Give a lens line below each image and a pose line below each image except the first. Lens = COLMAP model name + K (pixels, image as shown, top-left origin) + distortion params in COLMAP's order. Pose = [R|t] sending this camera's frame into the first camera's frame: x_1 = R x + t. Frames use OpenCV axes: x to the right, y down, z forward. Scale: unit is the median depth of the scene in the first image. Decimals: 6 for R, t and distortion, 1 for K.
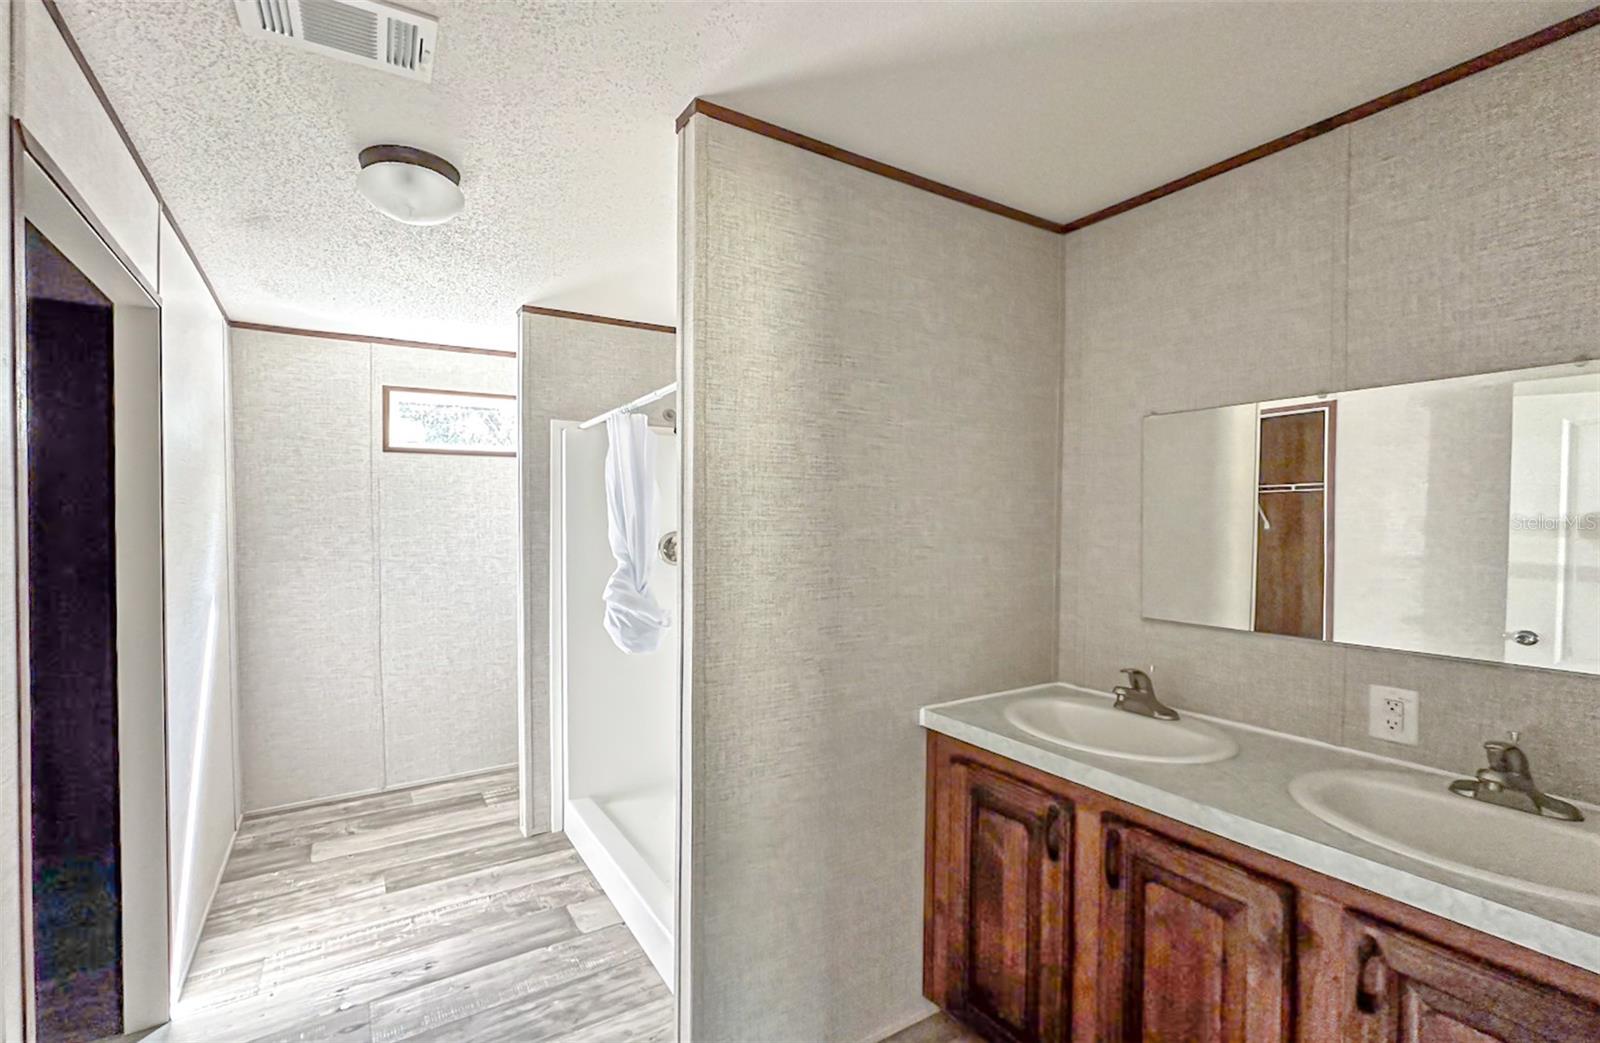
lens RADIAL K [[693.3, 0, 793.2], [0, 693.3, 522.8], [0, 0, 1]] dist [-0.000595, -0.000180]
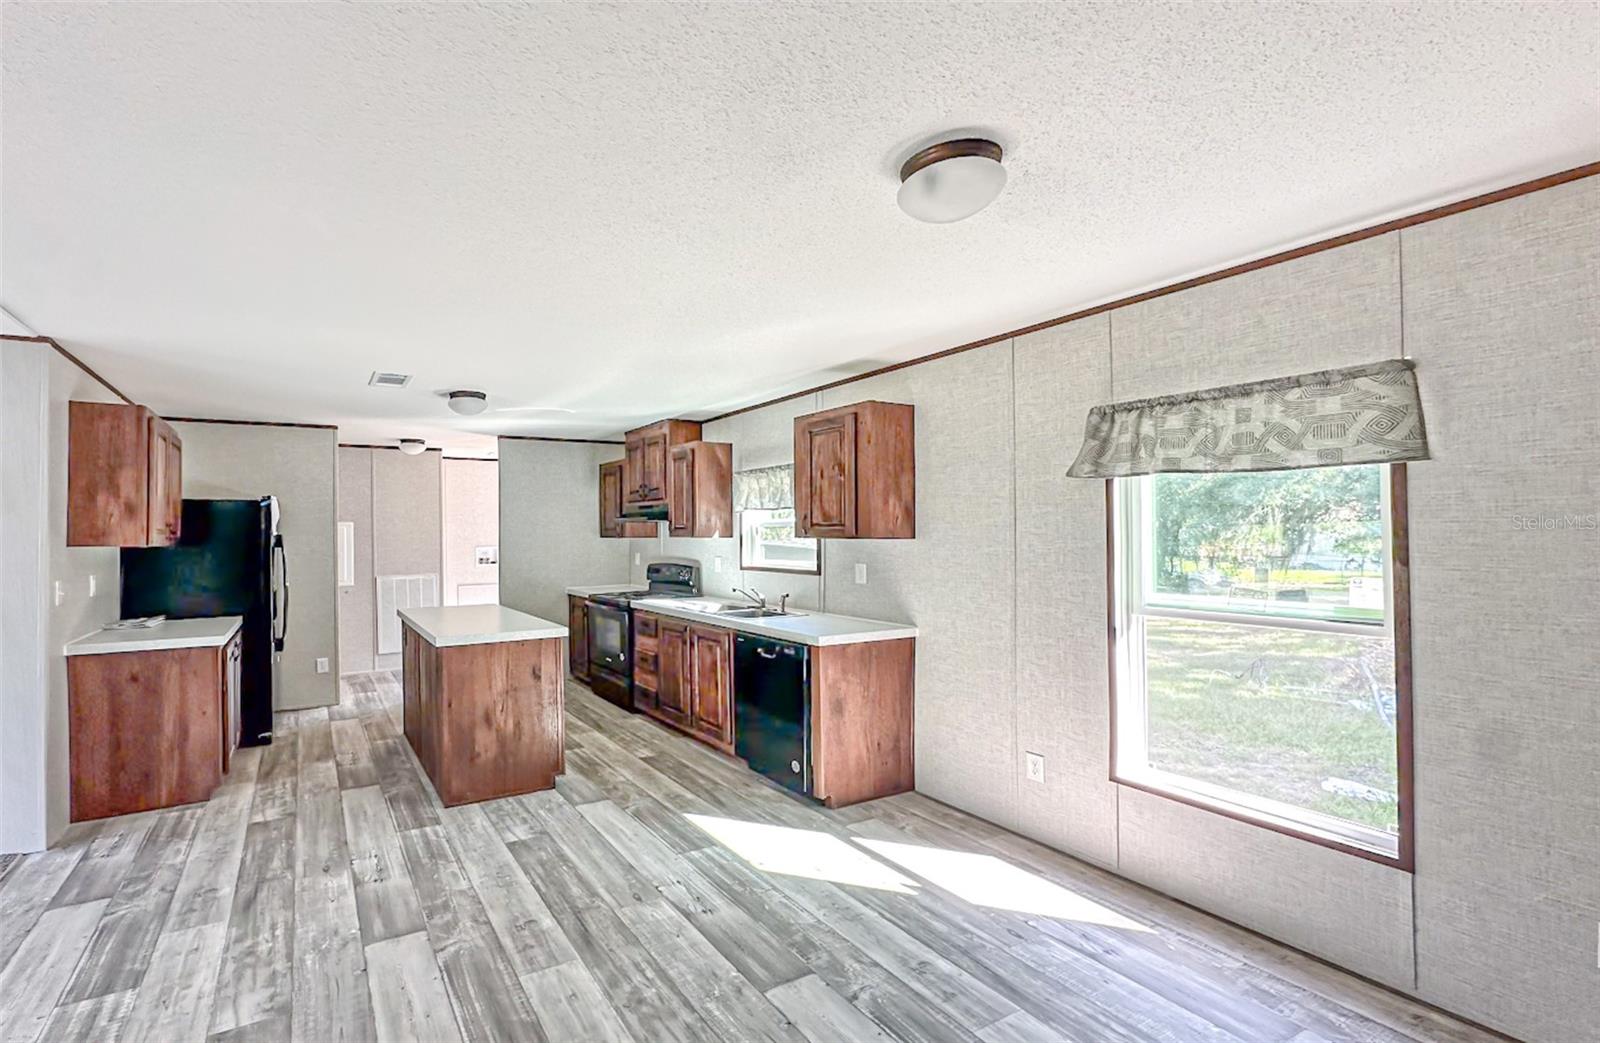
lens RADIAL K [[693.3, 0, 793.2], [0, 693.3, 522.8], [0, 0, 1]] dist [-0.000595, -0.000180]
pose [[-0.051087, -0.007828, -0.998664, 0.681936], [-0.013500, 0.999883, -0.007147, -0.073324], [0.998603, 0.013117, -0.051187, 1.532441]]
